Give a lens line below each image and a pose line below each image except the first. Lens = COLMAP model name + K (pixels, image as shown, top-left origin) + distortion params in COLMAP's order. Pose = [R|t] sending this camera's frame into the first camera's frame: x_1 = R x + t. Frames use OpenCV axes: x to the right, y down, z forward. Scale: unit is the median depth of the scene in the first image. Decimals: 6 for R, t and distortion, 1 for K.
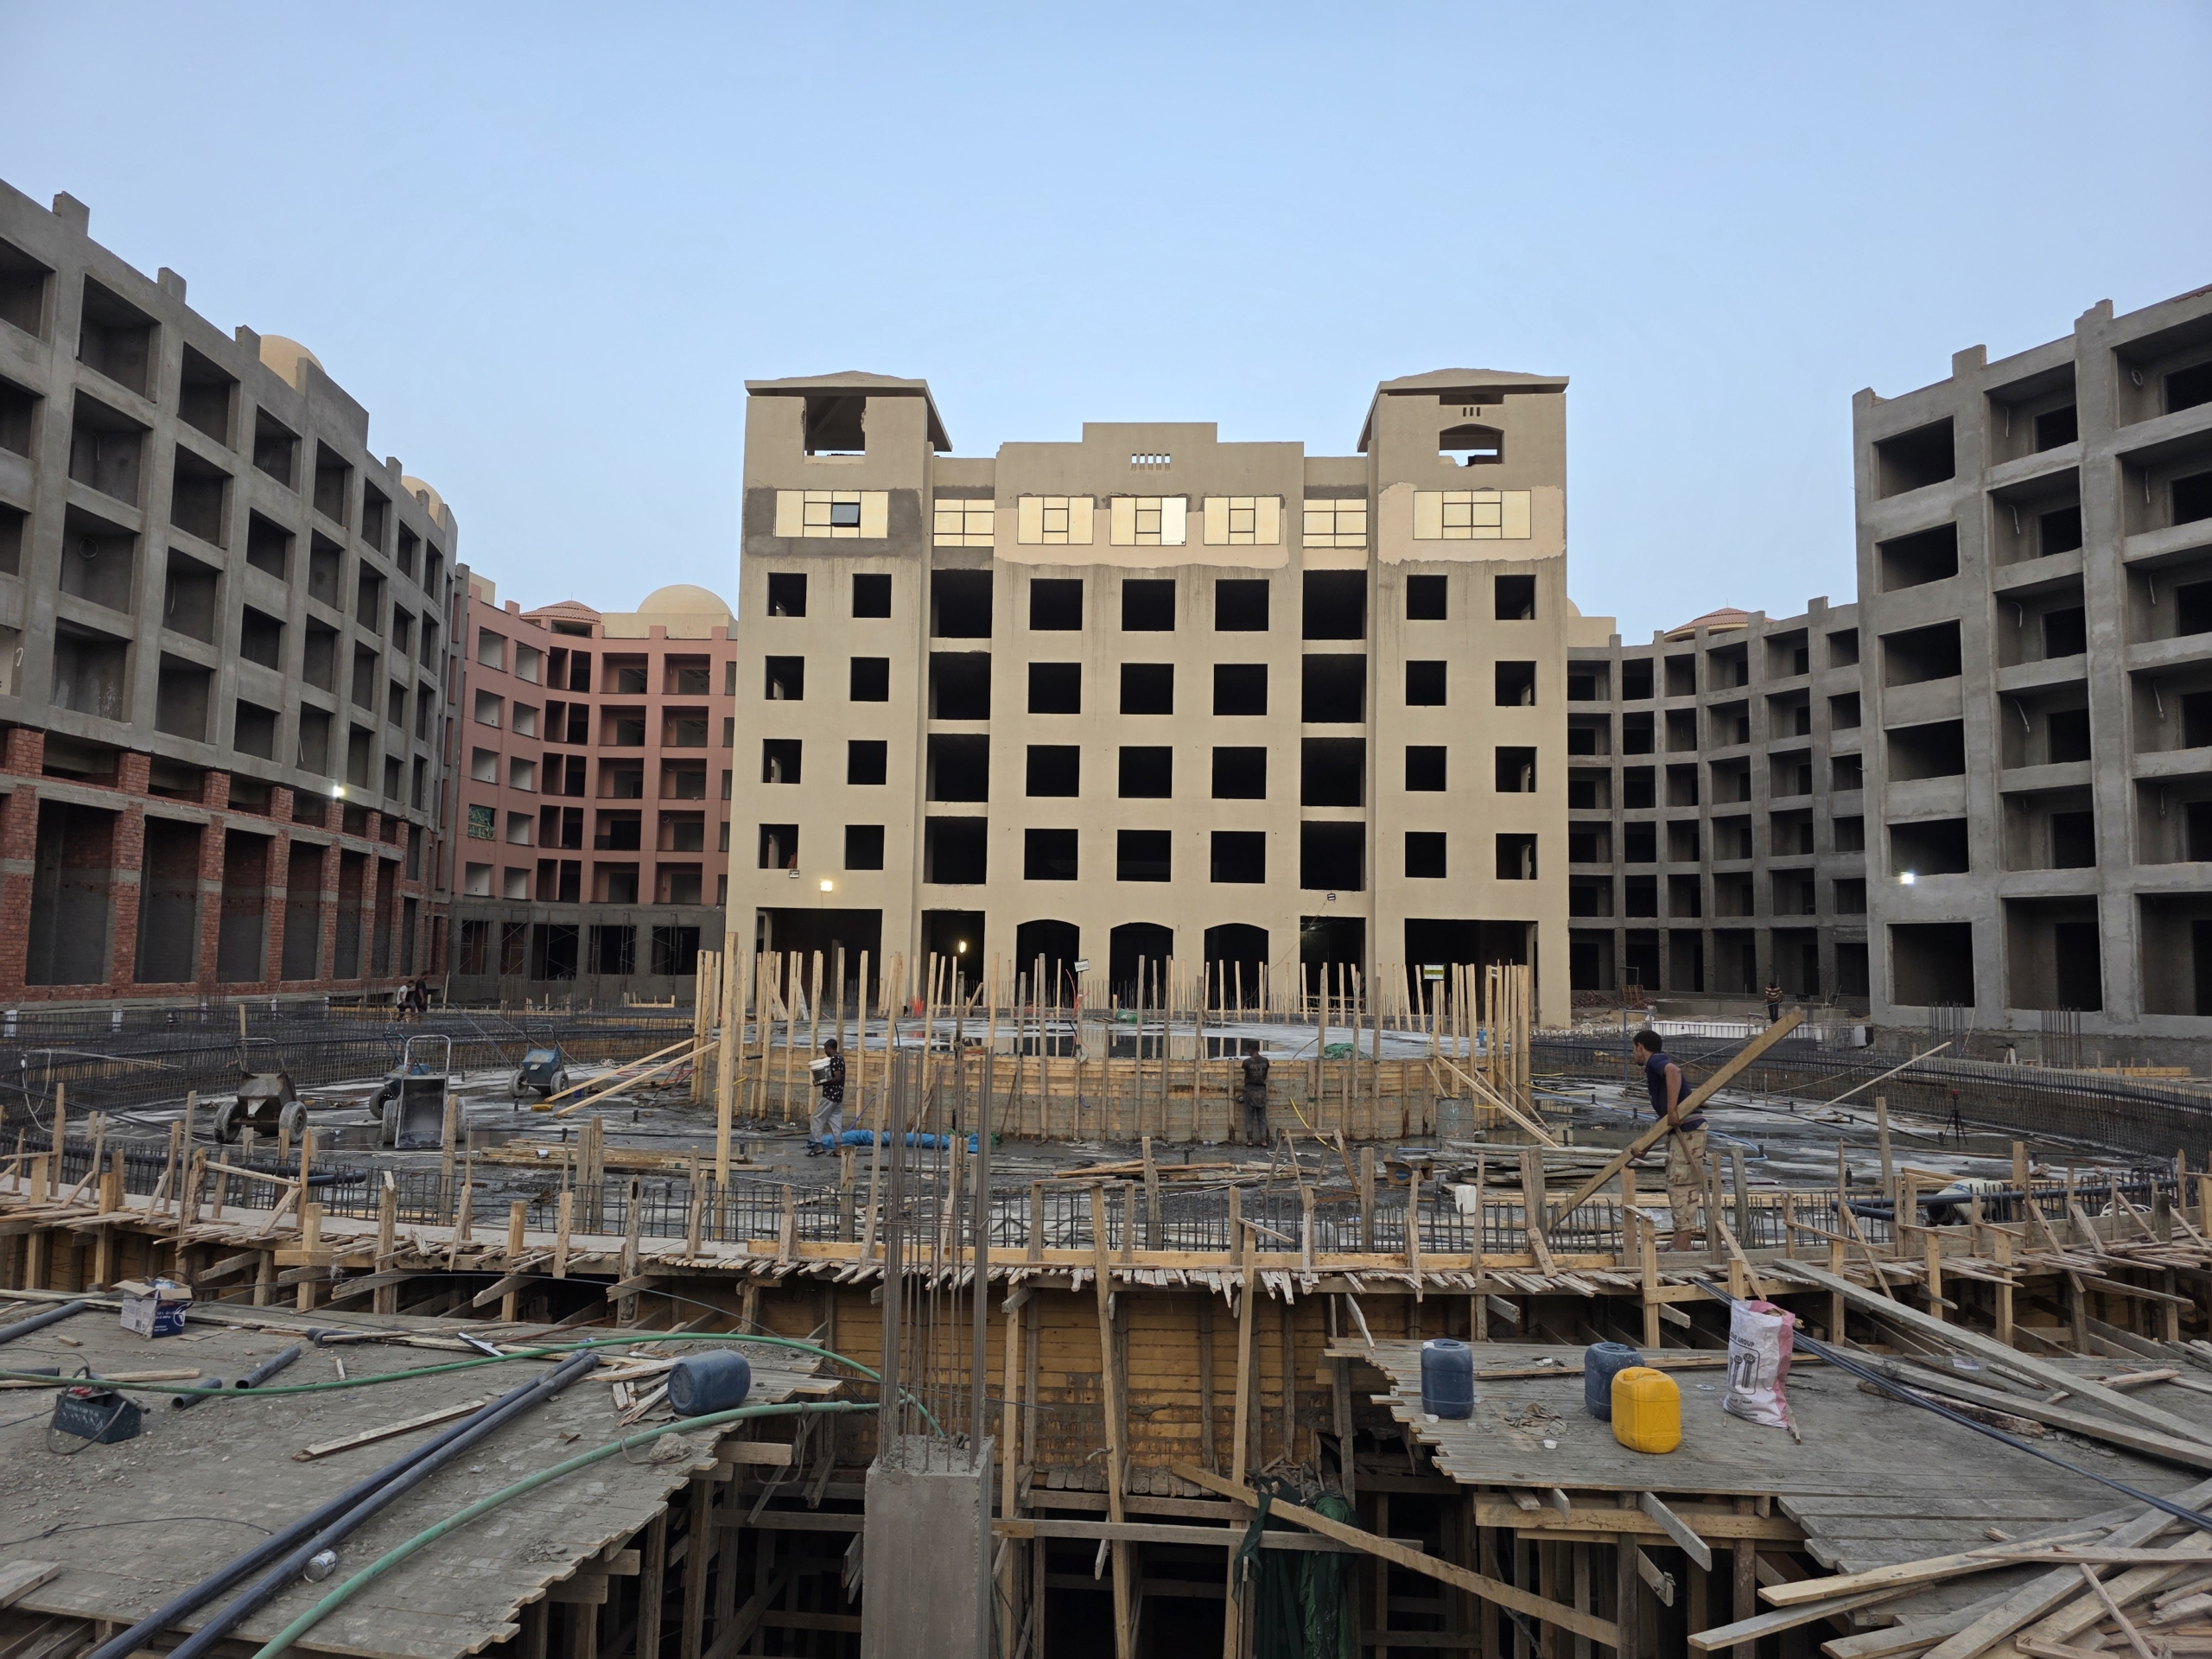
lens RADIAL K [[1492.1, 0, 1100.7], [0, 1492.1, 838.1], [0, 0, 1]] dist [0.059917, -0.064157]
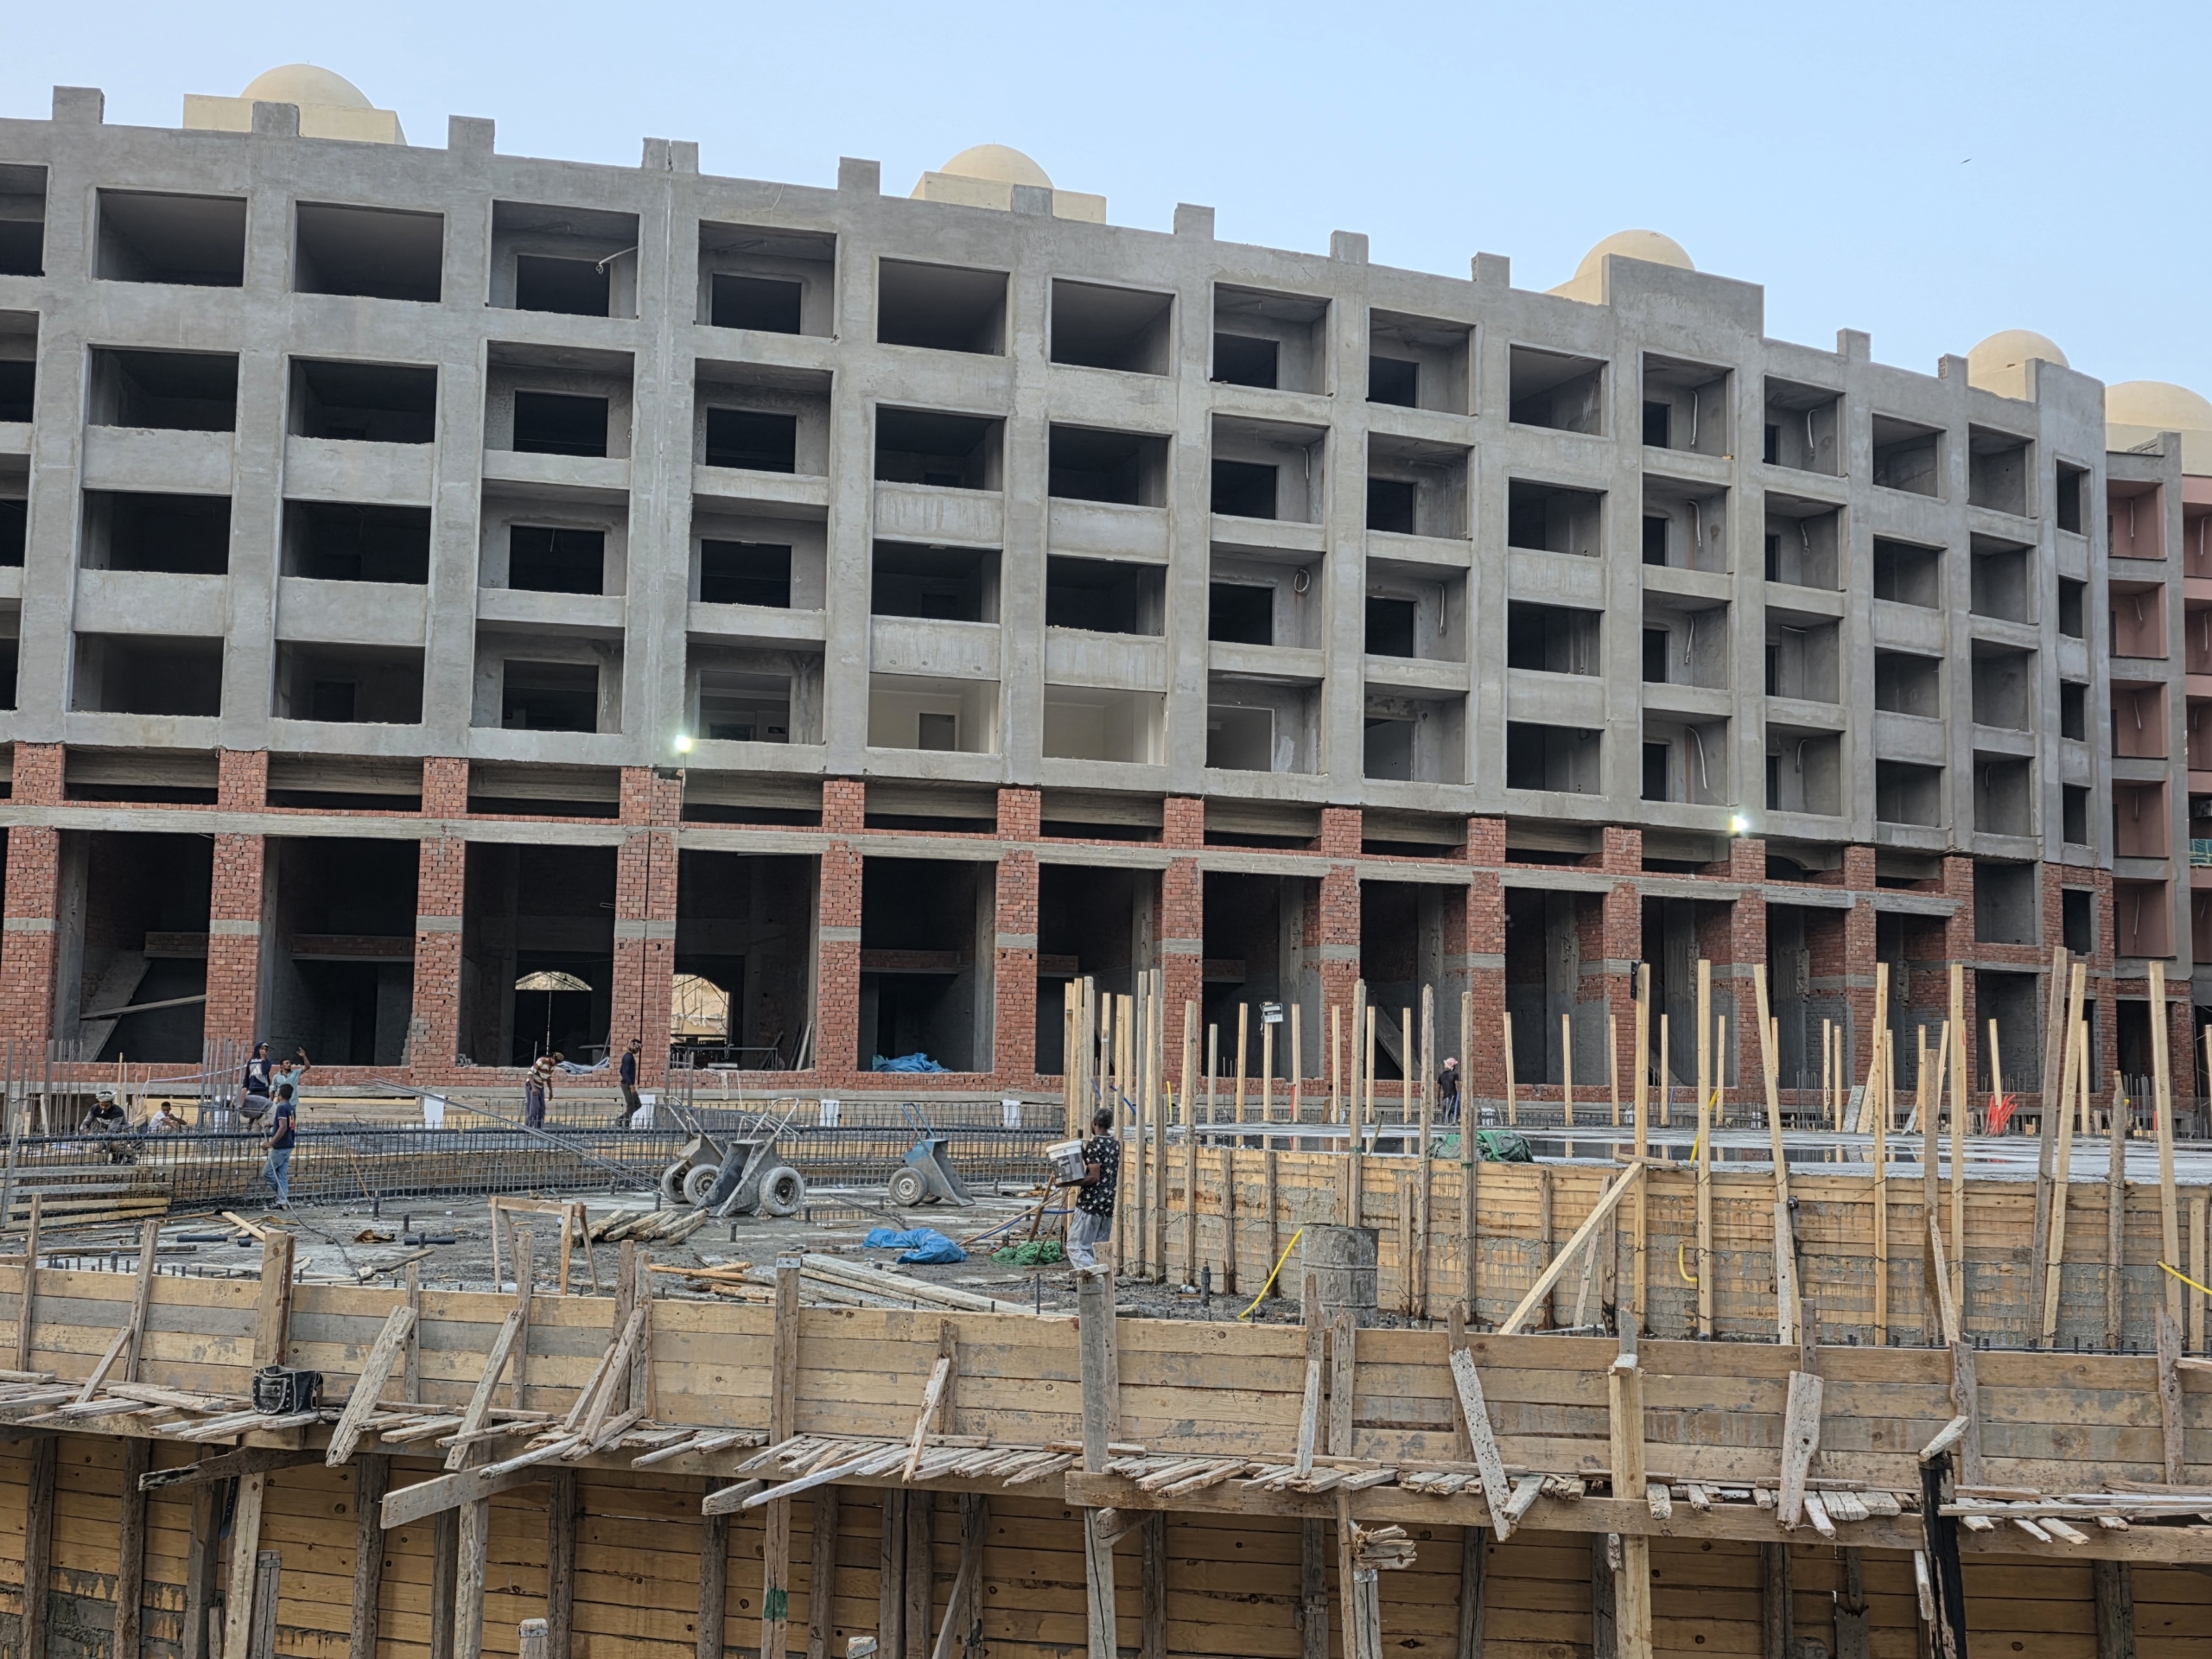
lens RADIAL K [[2332.2, 0, 1093.5], [0, 2332.2, 862.7], [0, 0, 1]] dist [0.066052, 0.000000]
pose [[0.380485, -0.093159, -0.920083, 0.383076], [0.067782, 0.995046, -0.072719, 0.045244], [0.922300, -0.034696, 0.384915, 0.276237]]
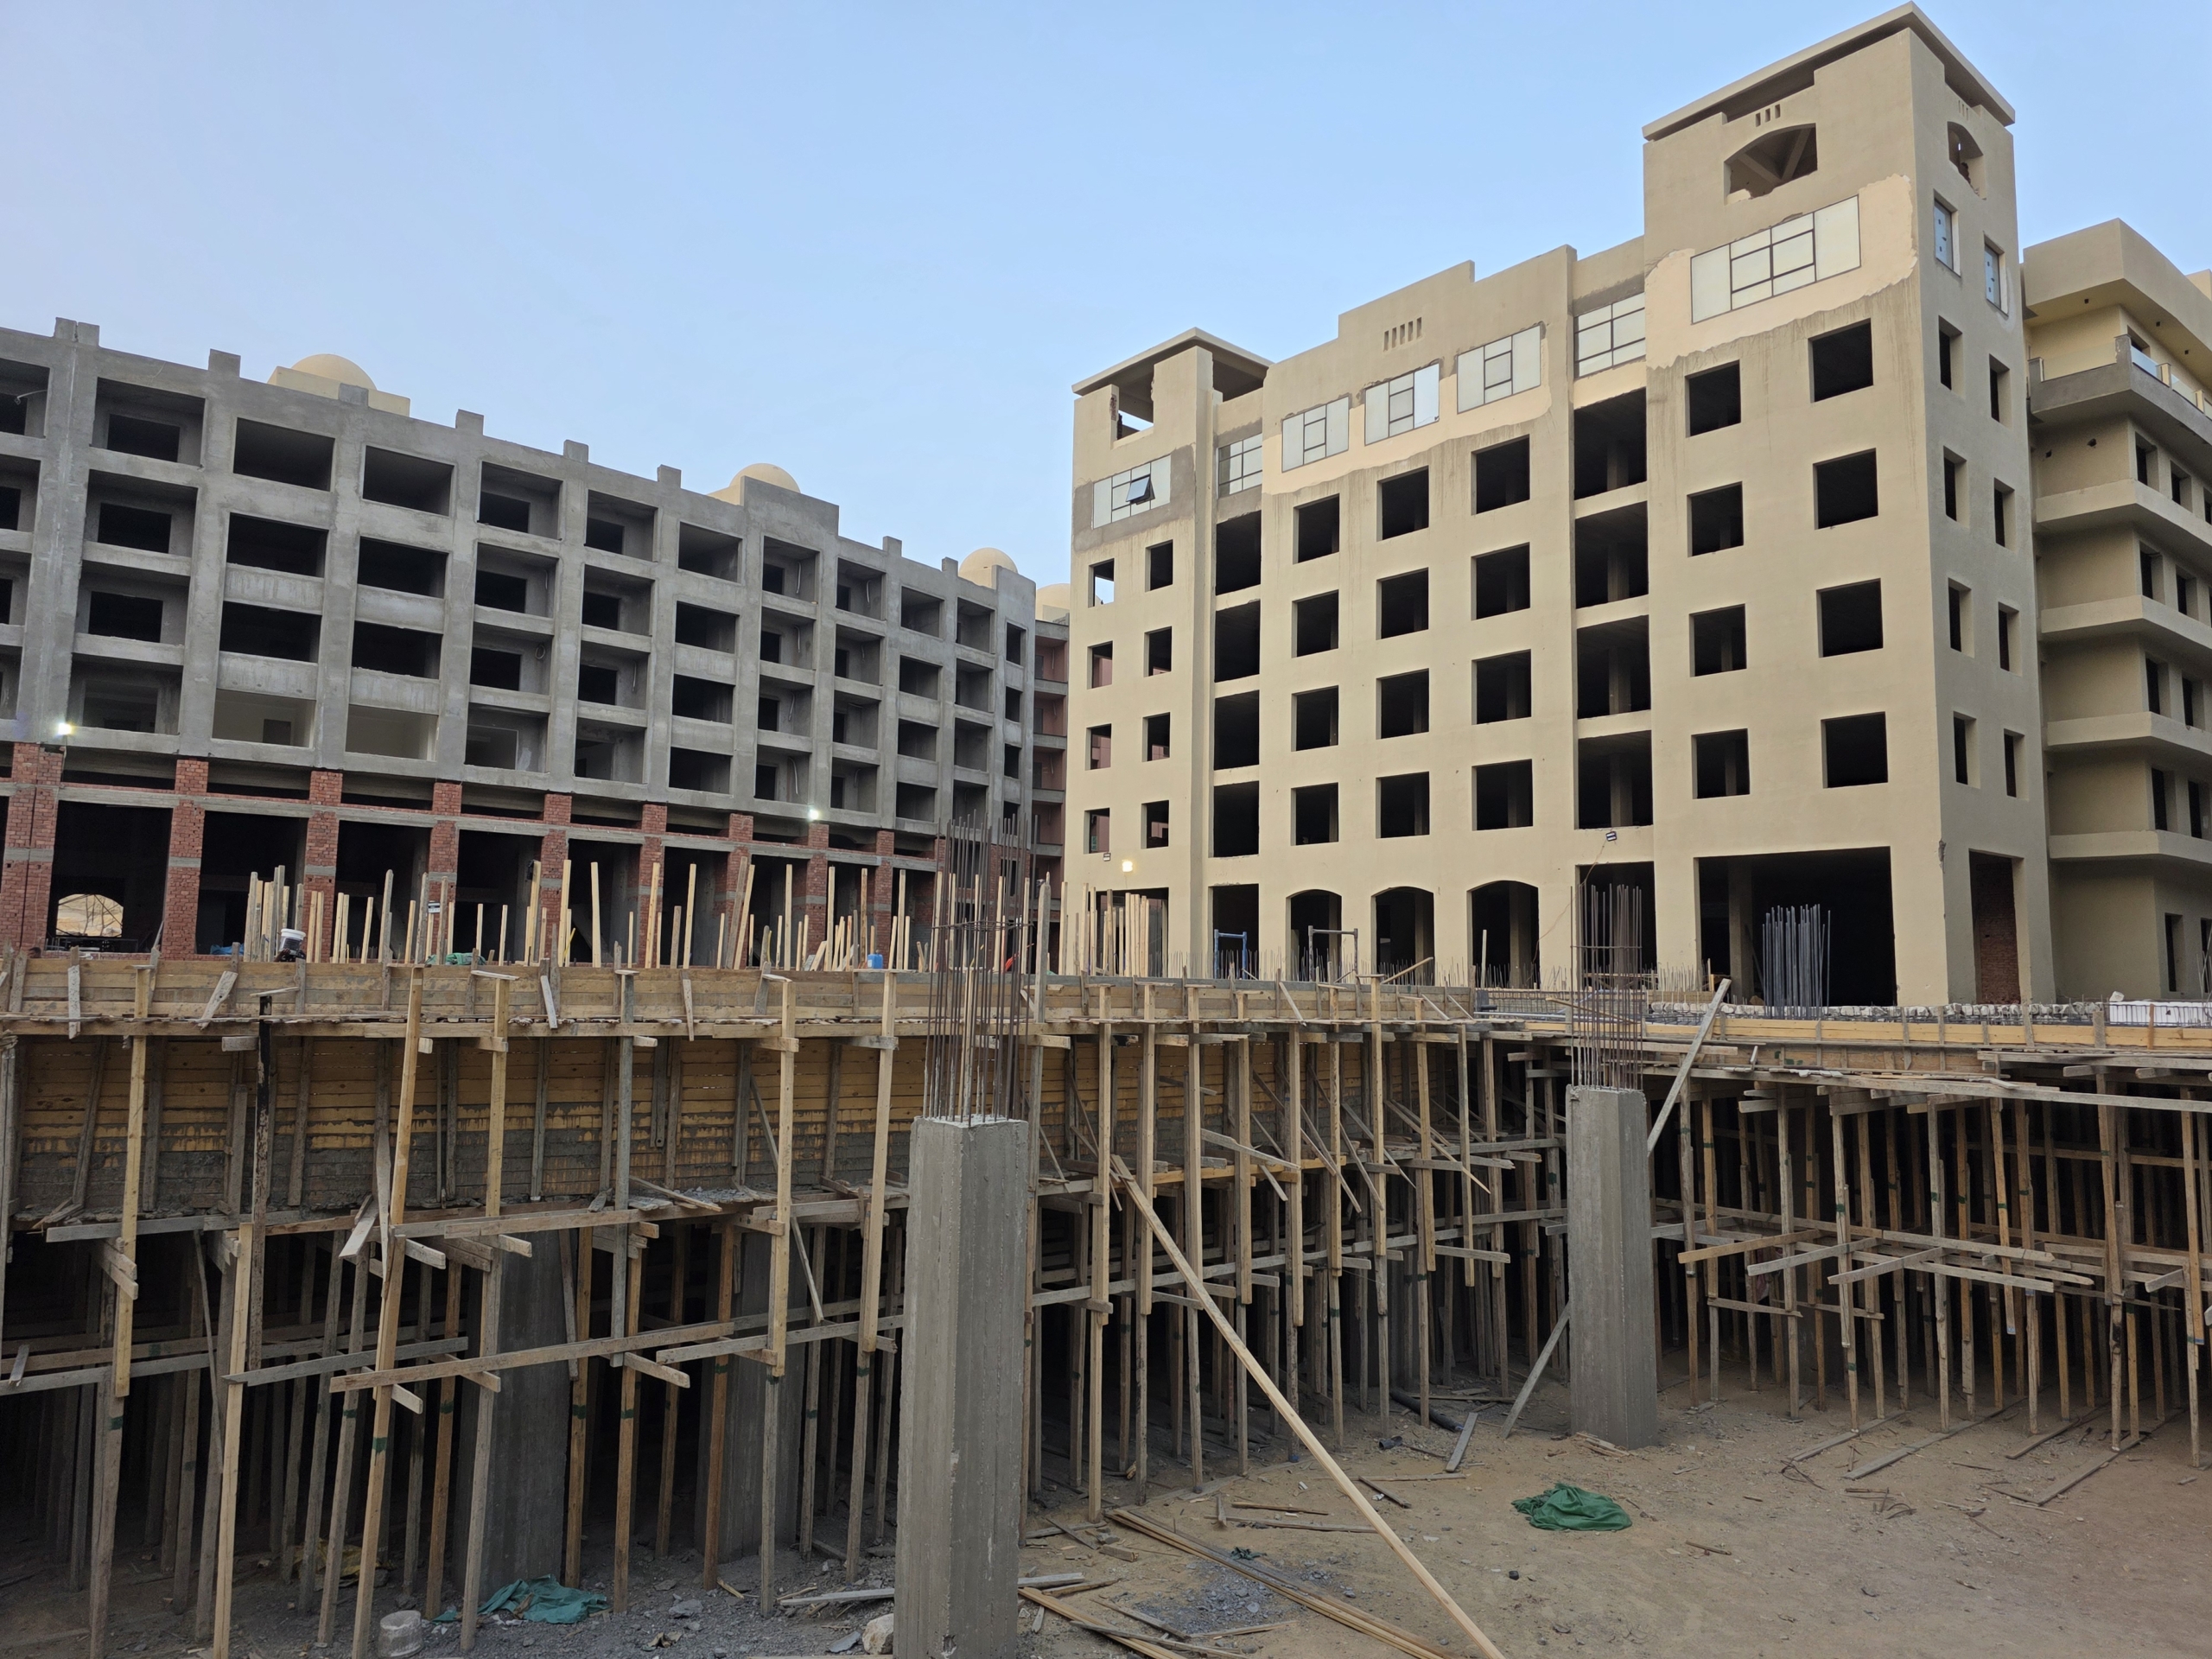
lens RADIAL K [[1492.1, 0, 1097.3], [0, 1492.1, 832.6], [0, 0, 1]] dist [0.059917, -0.064157]
pose [[0.692876, -0.083759, -0.716175, 0.507014], [0.058420, 0.996486, -0.060023, 0.066891], [0.718686, -0.000250, 0.695334, 0.303395]]
